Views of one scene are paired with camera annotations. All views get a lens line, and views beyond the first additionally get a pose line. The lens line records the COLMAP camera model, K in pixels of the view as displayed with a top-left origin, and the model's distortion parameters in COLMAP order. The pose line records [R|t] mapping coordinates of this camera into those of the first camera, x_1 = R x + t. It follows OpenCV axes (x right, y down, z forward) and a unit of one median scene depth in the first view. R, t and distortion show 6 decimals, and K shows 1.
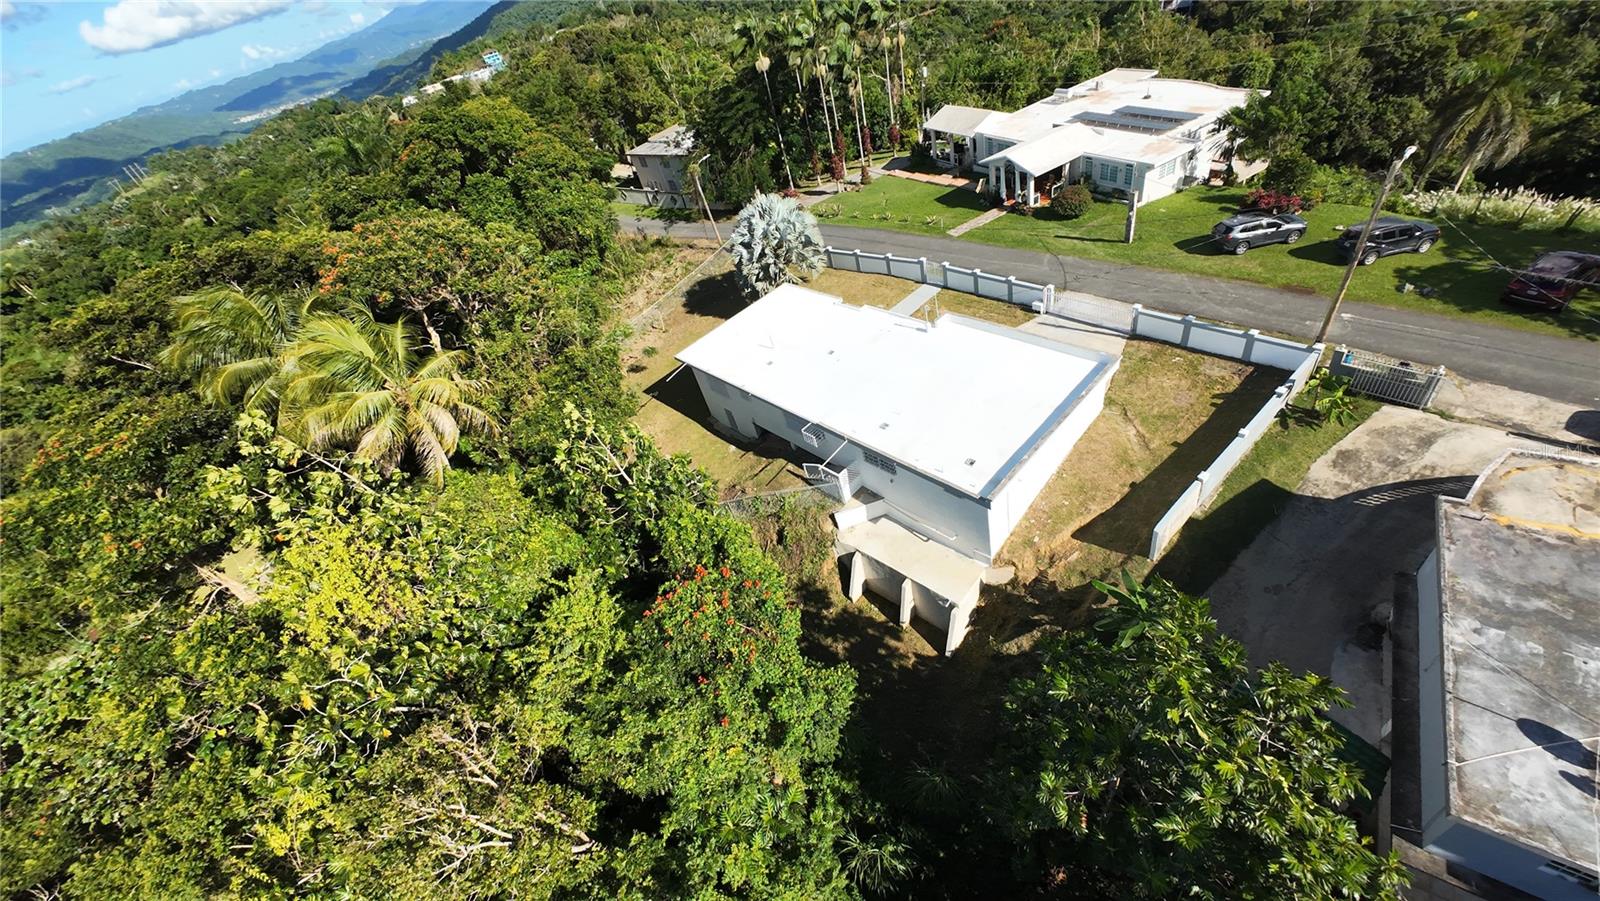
lens RADIAL K [[626.8, 0, 800.0], [0, 626.8, 450.5], [0, 0, 1]] dist [0.000980, 0.000270]
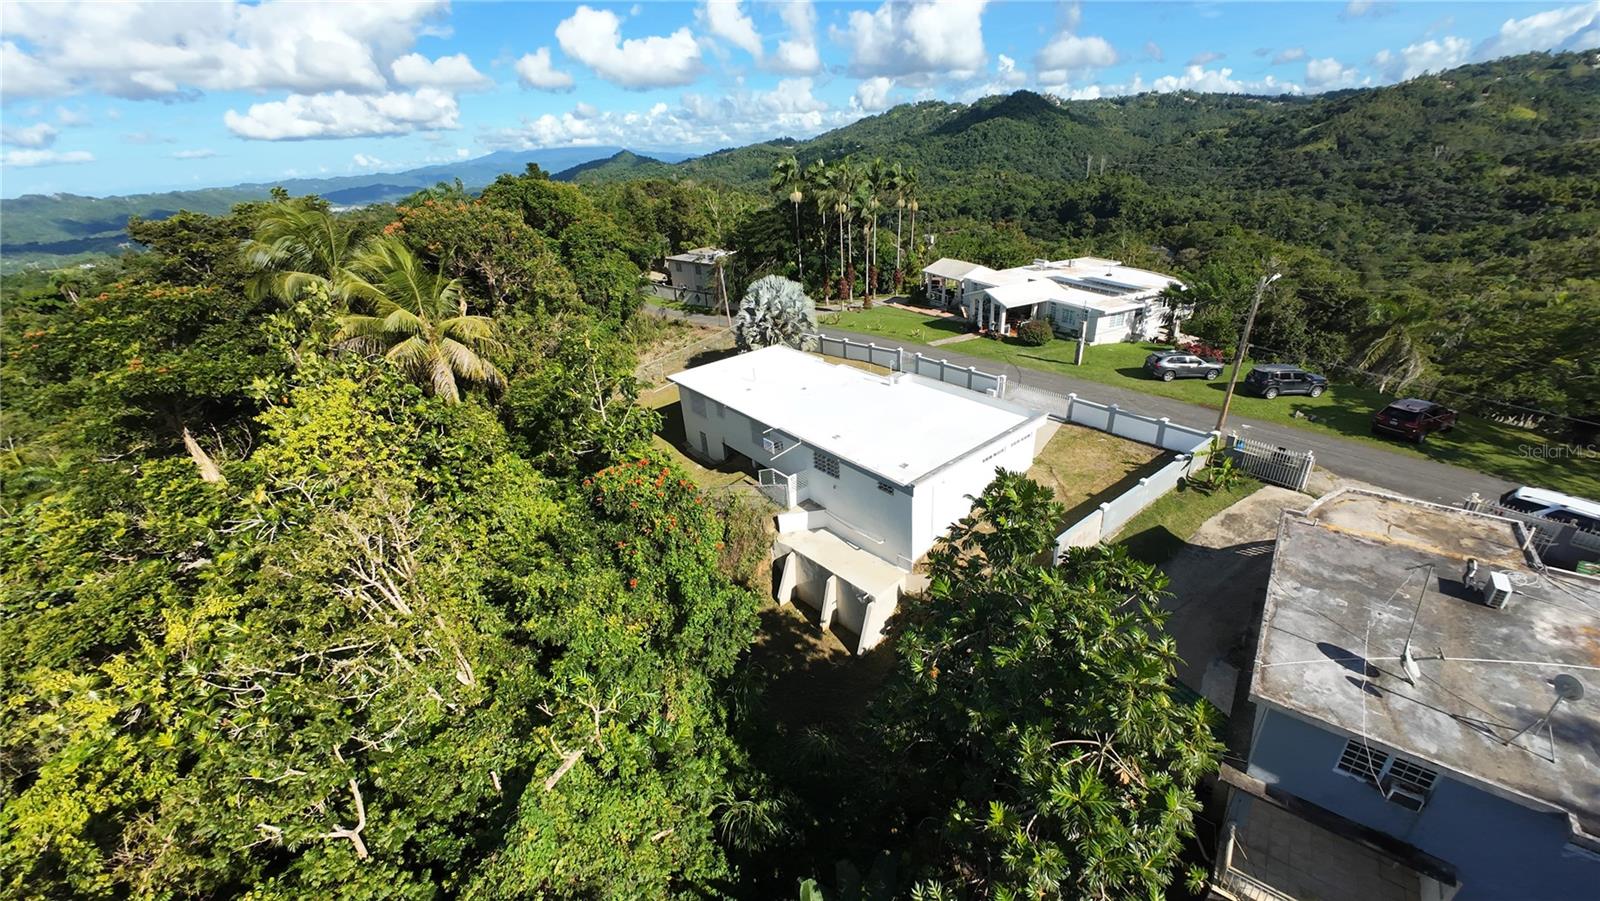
lens RADIAL K [[630.2, 0, 800.0], [0, 630.2, 450.5], [0, 0, 1]] dist [-0.000410, 0.000288]
pose [[0.982543, 0.186029, -0.001401, 0.068917], [-0.180362, 0.950716, -0.252206, 0.248737], [-0.045586, 0.248056, 0.967672, -0.068077]]
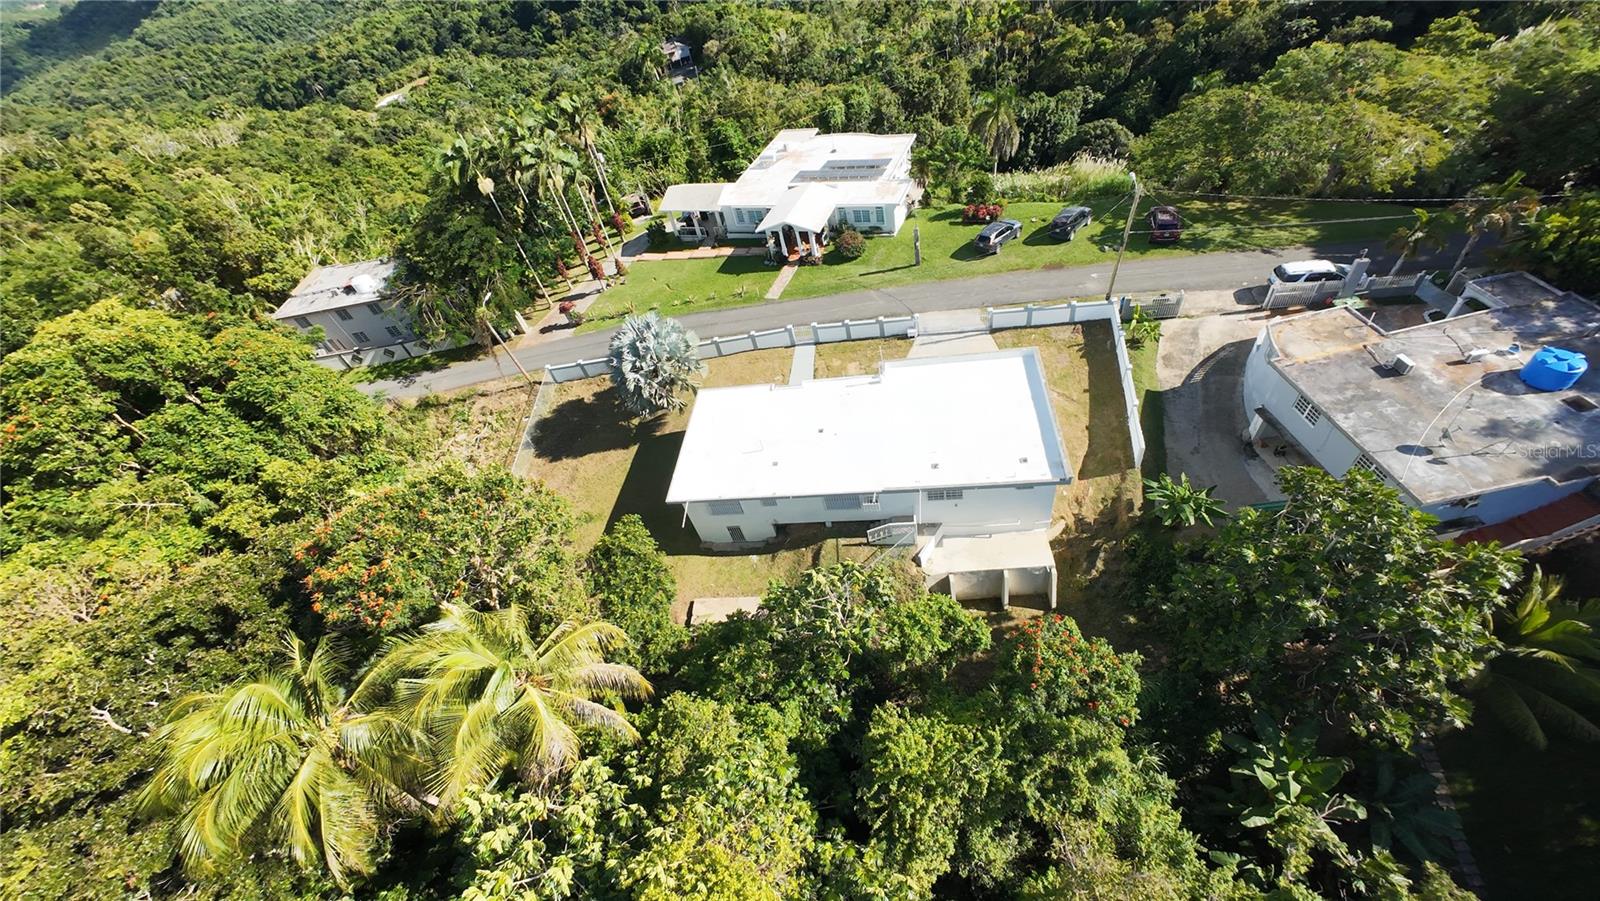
lens RADIAL K [[630.2, 0, 800.0], [0, 630.2, 450.5], [0, 0, 1]] dist [-0.000410, 0.000288]
pose [[0.764873, -0.407418, 0.498979, -0.570326], [0.434076, 0.898300, 0.068080, -0.229162], [-0.475970, 0.164522, 0.863936, 0.081879]]
